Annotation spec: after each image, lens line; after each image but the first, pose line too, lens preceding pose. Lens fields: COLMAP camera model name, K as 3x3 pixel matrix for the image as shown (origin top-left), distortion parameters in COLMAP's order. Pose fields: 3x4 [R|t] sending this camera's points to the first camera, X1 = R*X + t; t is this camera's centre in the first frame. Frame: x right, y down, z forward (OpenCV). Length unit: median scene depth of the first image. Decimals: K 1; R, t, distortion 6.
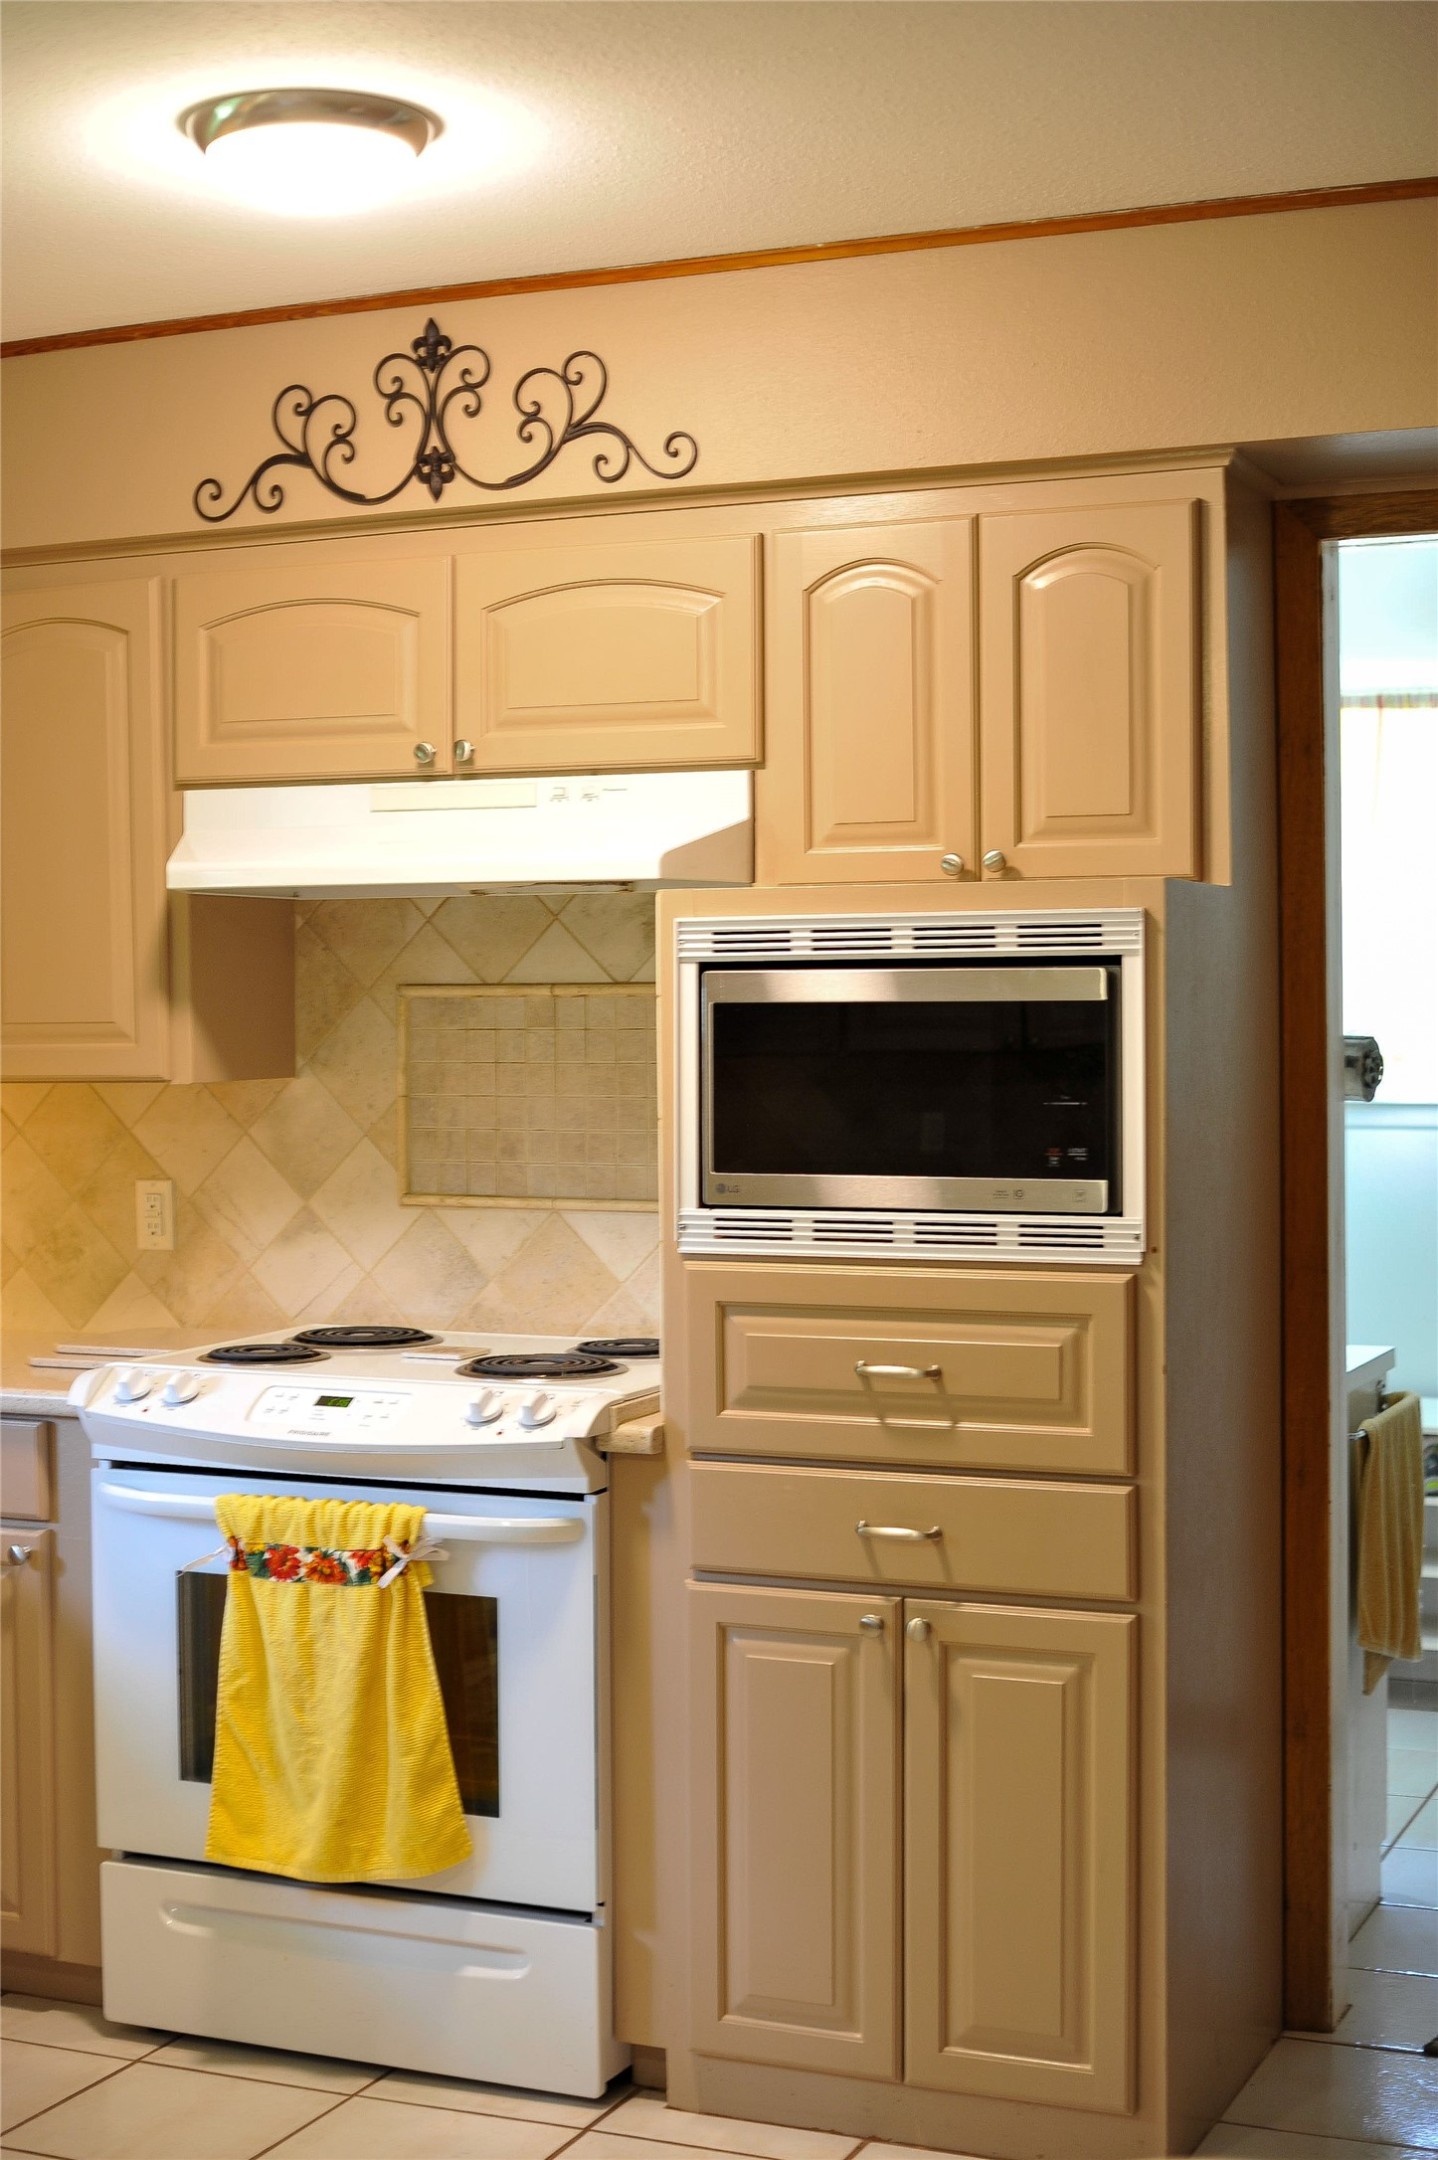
lens RADIAL K [[3140.4, 0, 719.0], [0, 3140.4, 1080.0], [0, 0, 1]] dist [-0.075272, -0.010503]
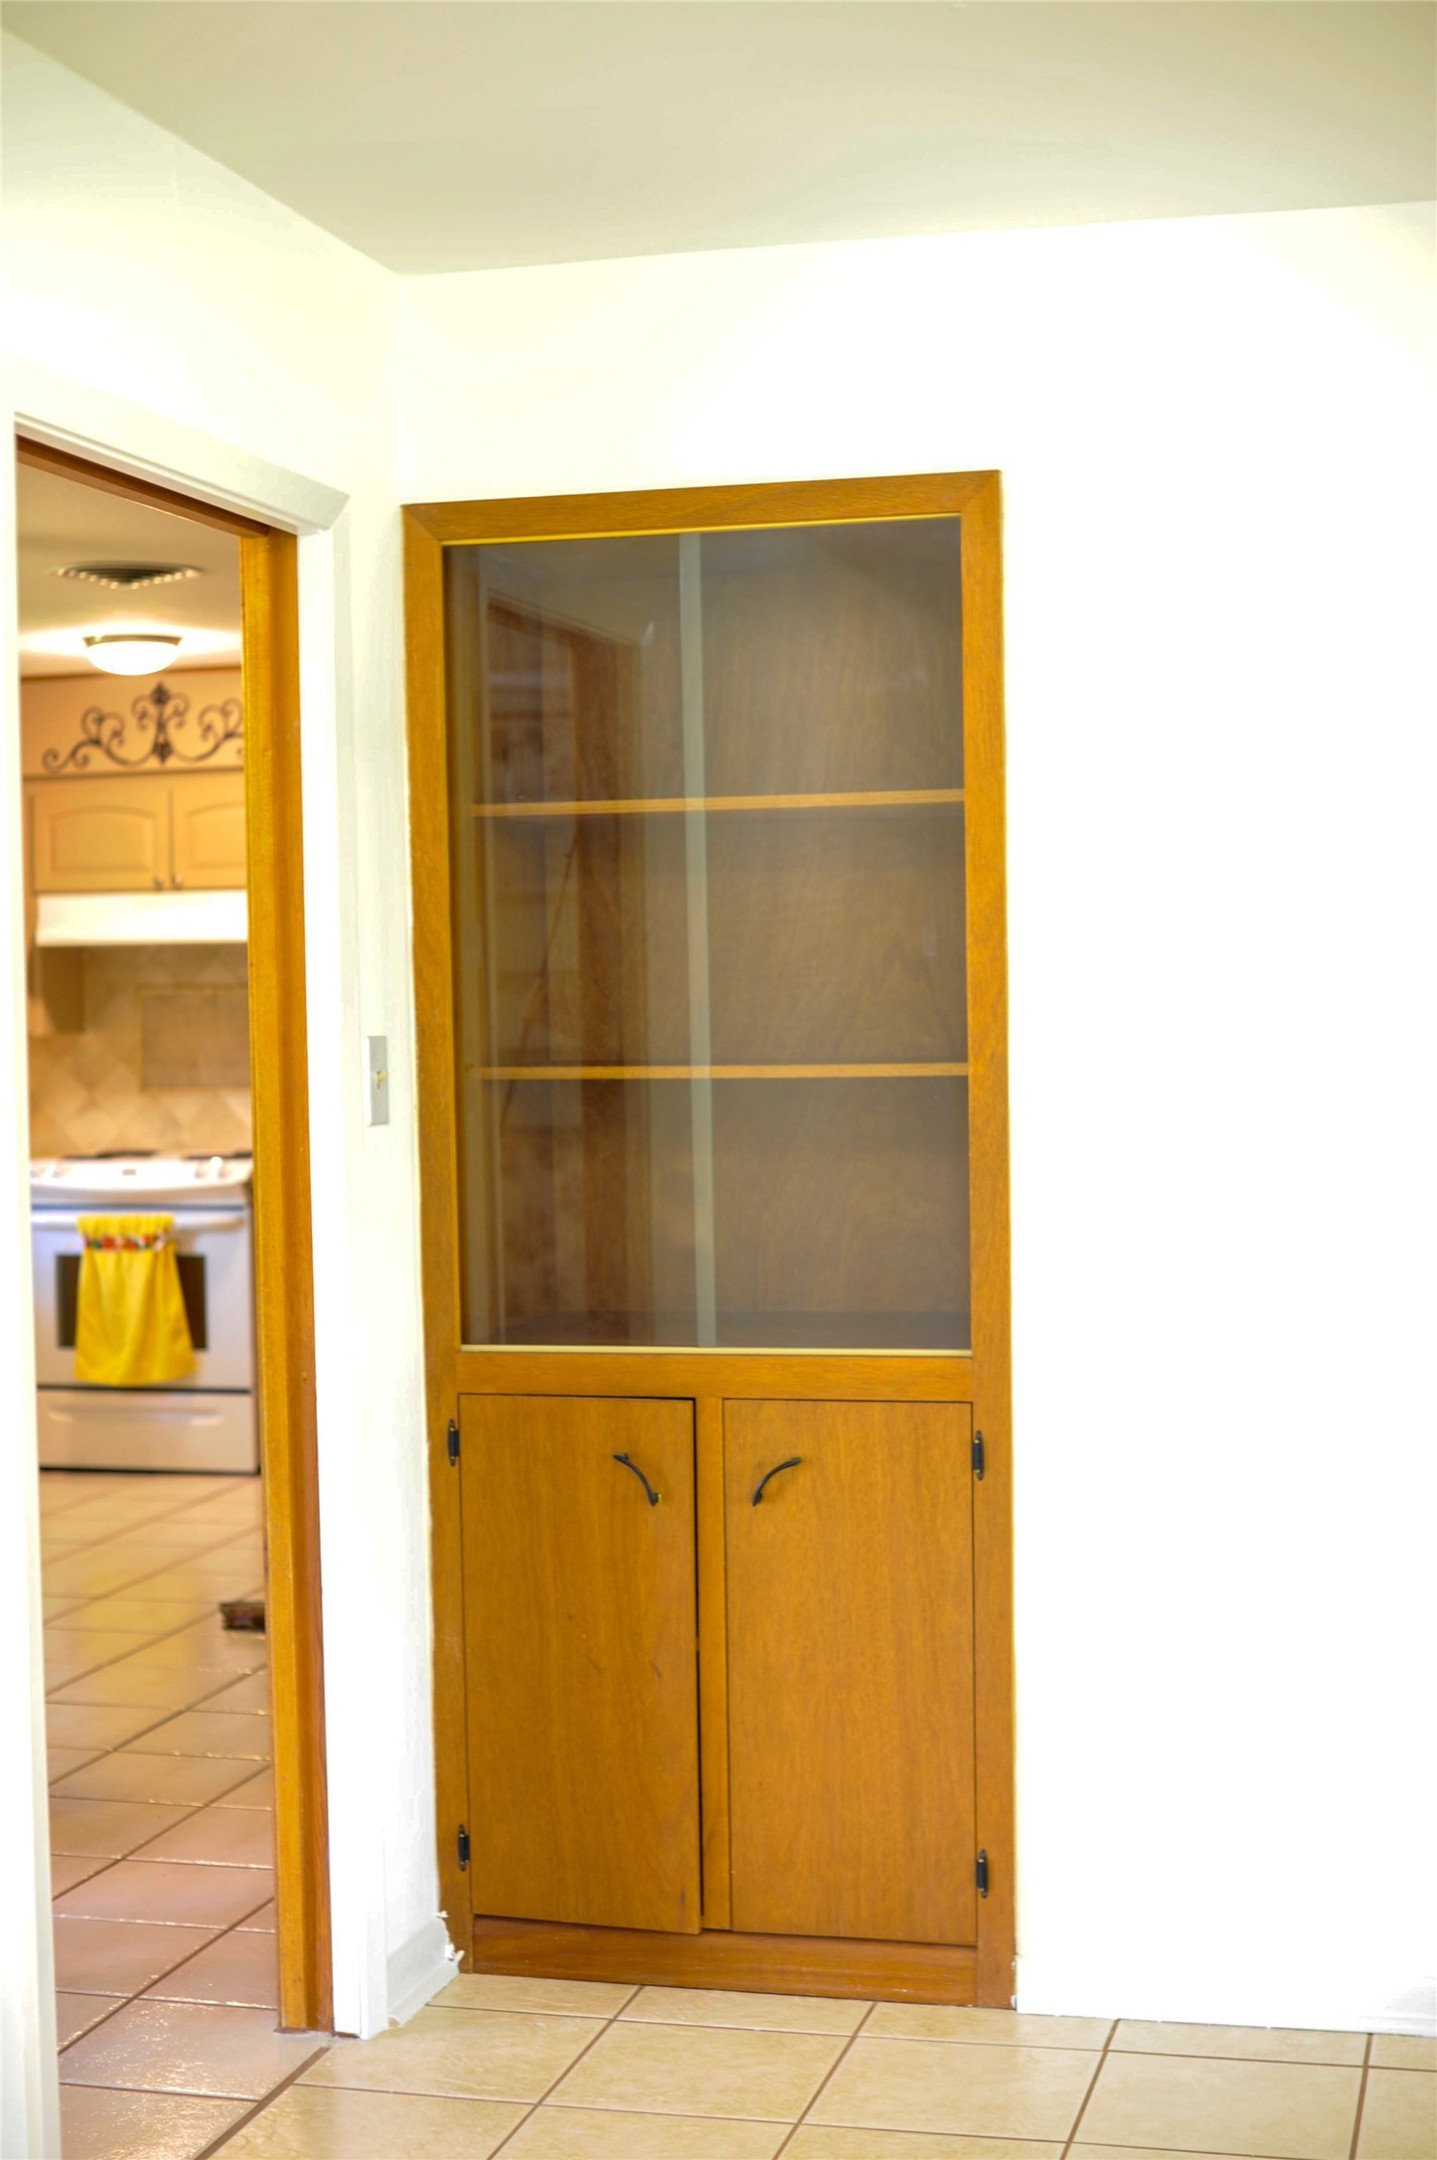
lens RADIAL K [[3140.4, 0, 718.5], [0, 3140.4, 1080.0], [0, 0, 1]] dist [-0.075272, -0.010503]
pose [[0.988493, -0.014621, 0.150556, -0.040140], [0.013879, 0.999886, 0.005973, 0.026790], [-0.150626, -0.003815, 0.988584, -1.237457]]
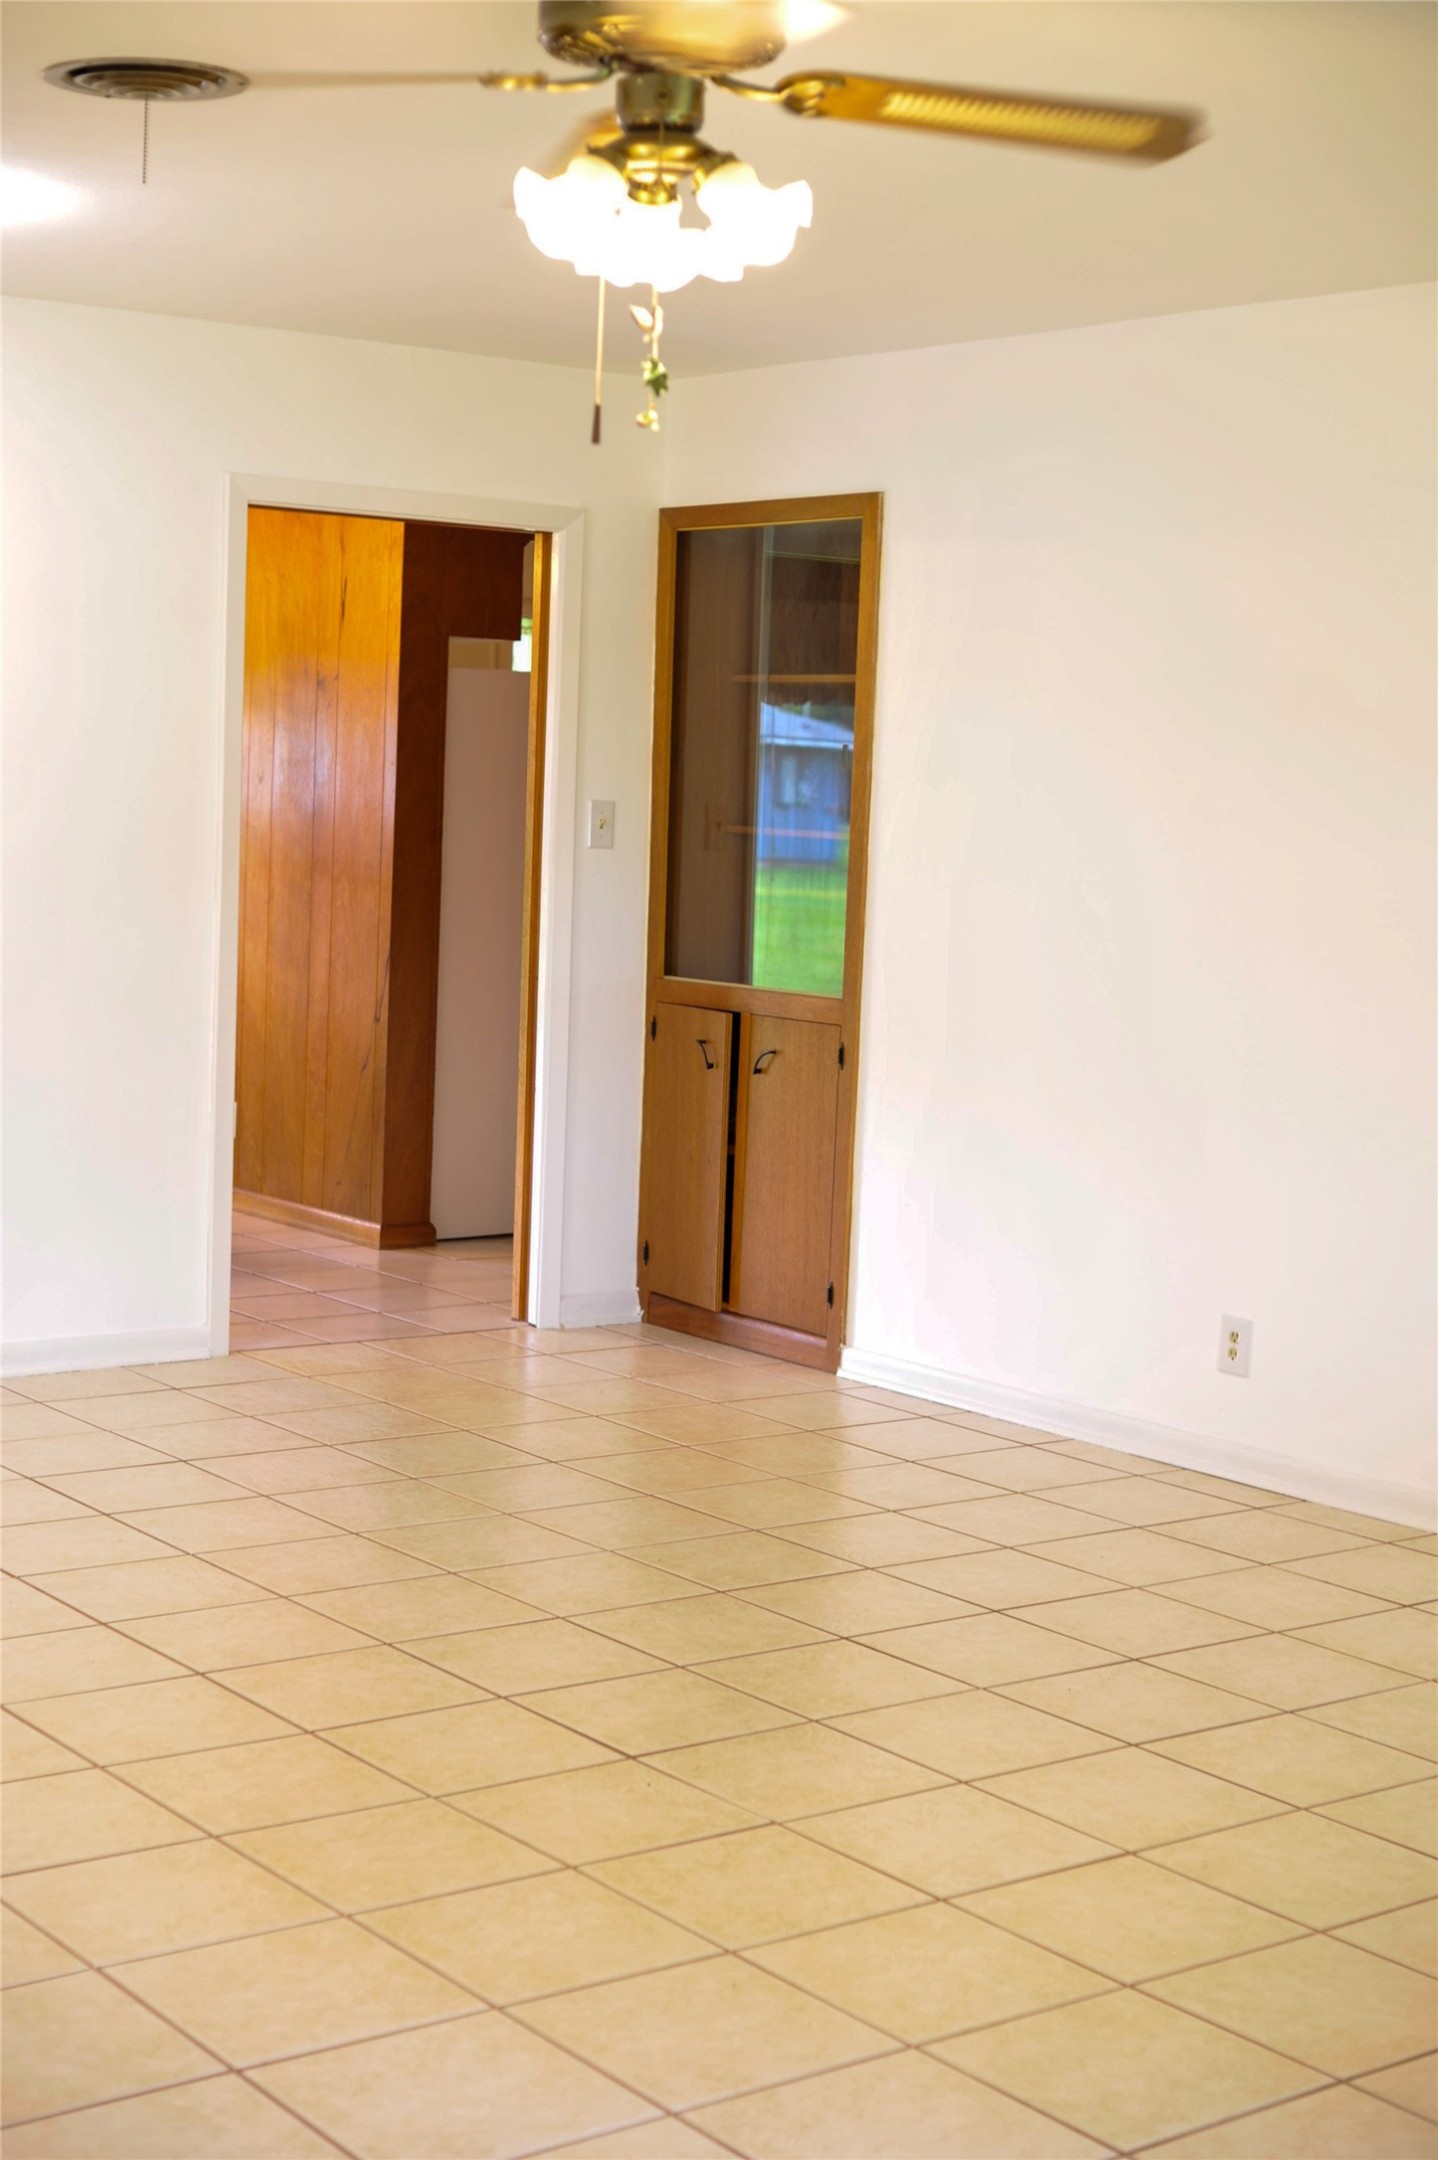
lens RADIAL K [[3140.4, 0, 719.0], [0, 3140.4, 1080.0], [0, 0, 1]] dist [-0.075272, -0.010503]
pose [[0.875041, 0.084279, -0.476656, 2.053427], [-0.053280, 0.995512, 0.078208, 0.039978], [0.481108, -0.043039, 0.875604, -2.476778]]
